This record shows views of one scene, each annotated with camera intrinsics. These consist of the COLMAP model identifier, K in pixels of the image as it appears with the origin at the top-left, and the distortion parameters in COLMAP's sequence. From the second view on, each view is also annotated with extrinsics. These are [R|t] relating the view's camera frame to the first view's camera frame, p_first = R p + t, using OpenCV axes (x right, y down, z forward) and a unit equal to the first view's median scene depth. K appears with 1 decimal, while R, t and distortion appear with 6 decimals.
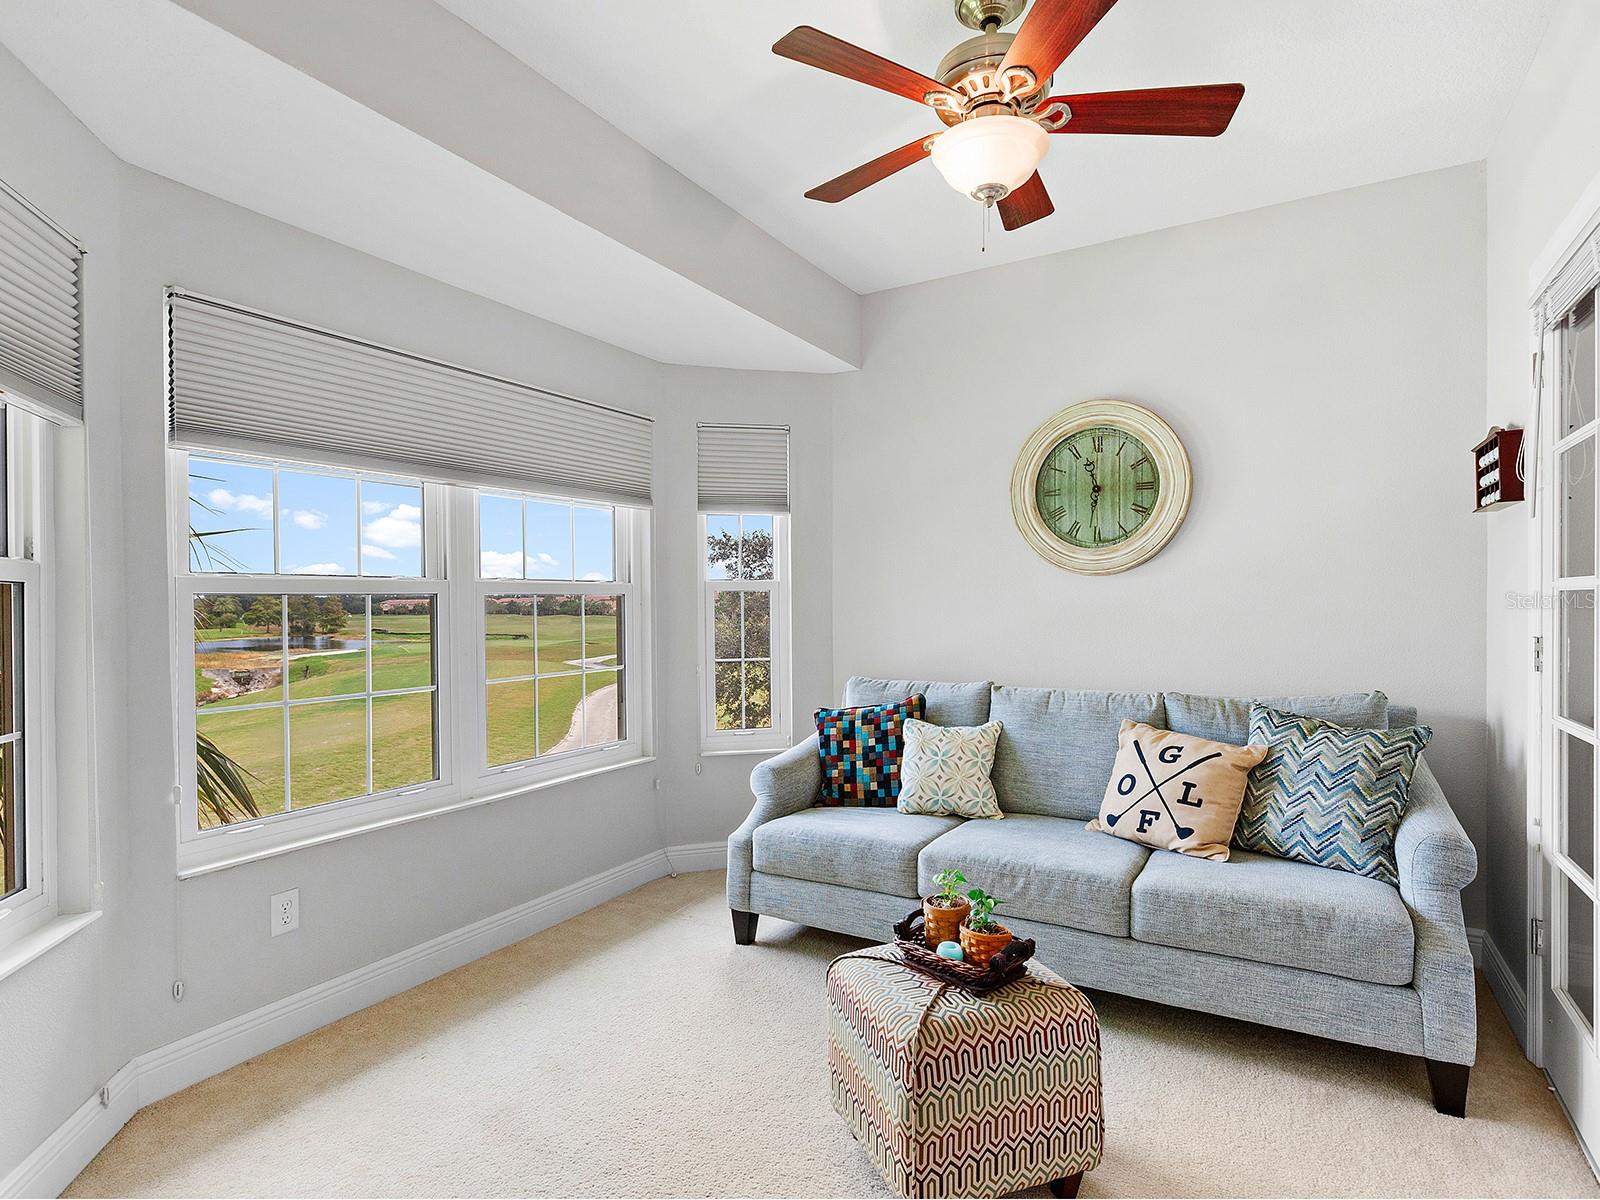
lens RADIAL K [[819.3, 0, 796.1], [0, 819.3, 601.3], [0, 0, 1]] dist [0.005526, -0.002411]
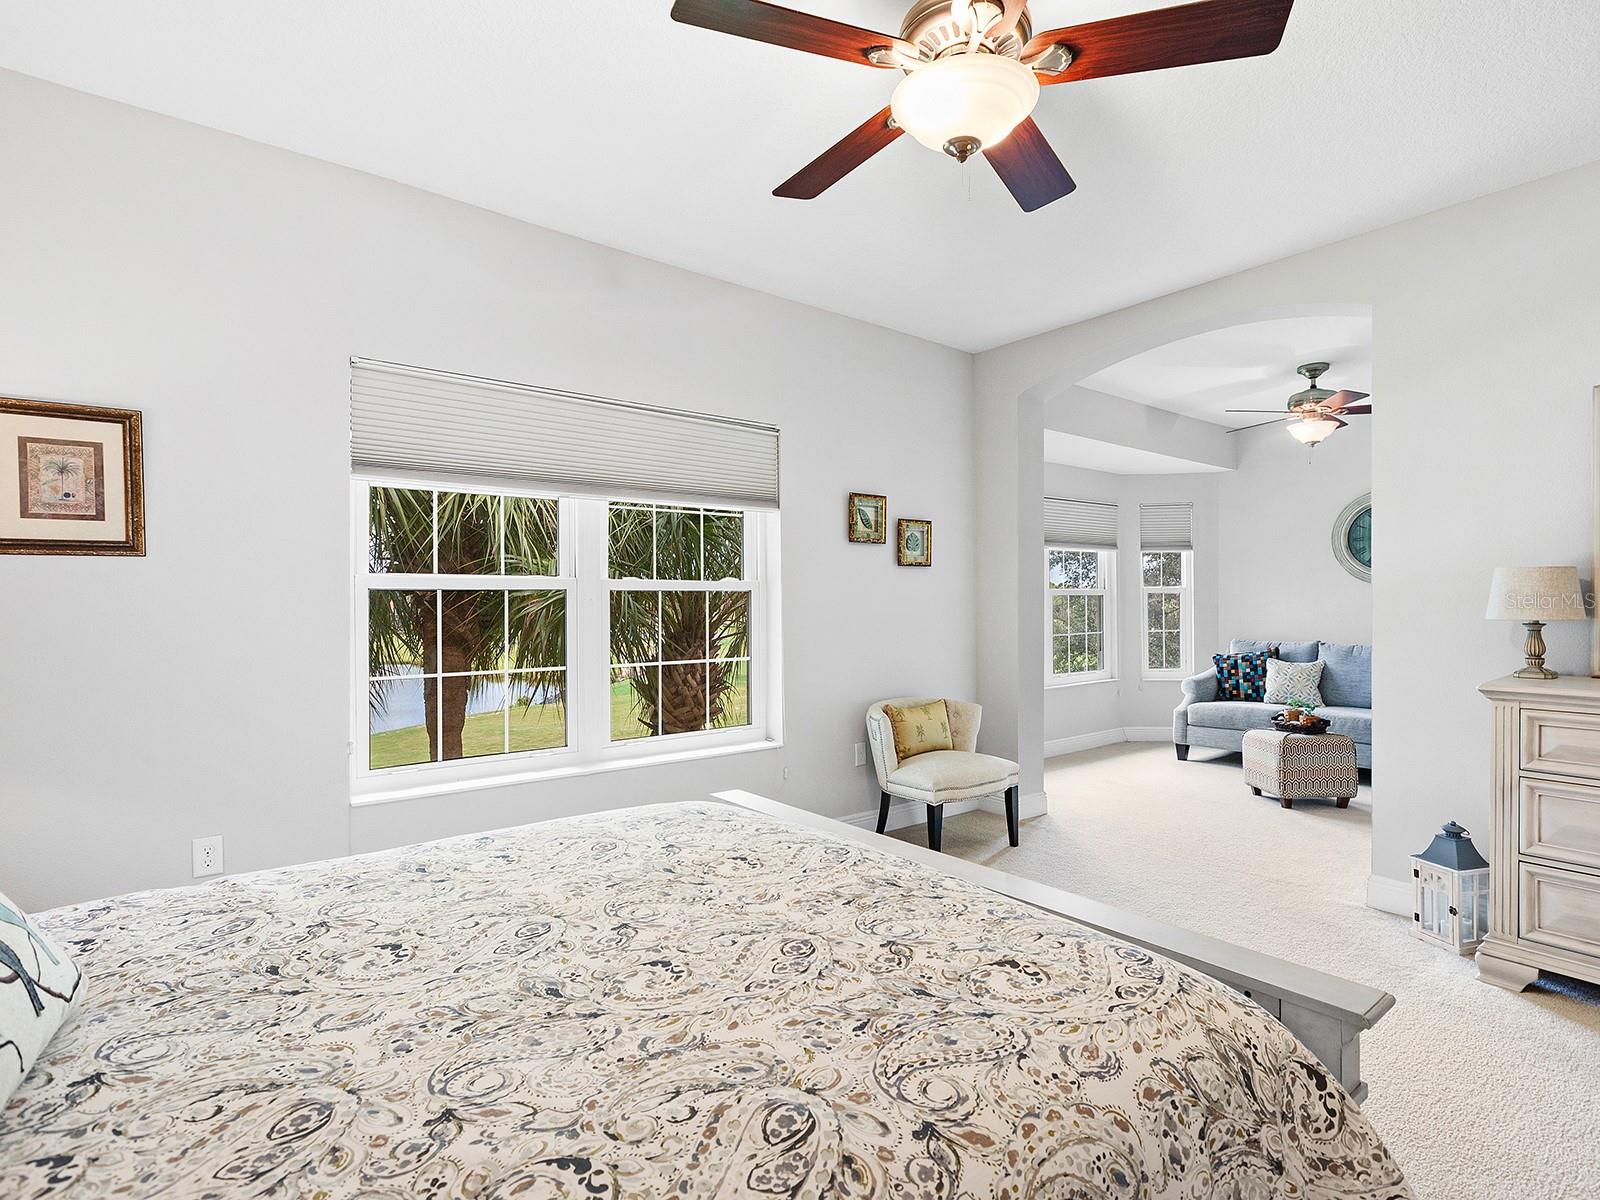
lens RADIAL K [[819.3, 0, 799.5], [0, 819.3, 598.7], [0, 0, 1]] dist [0.005526, -0.002411]
pose [[0.938788, 0.001092, -0.344495, -0.239746], [-0.003918, 0.999964, -0.007507, 0.019935], [0.344474, 0.008397, 0.938758, -1.216911]]
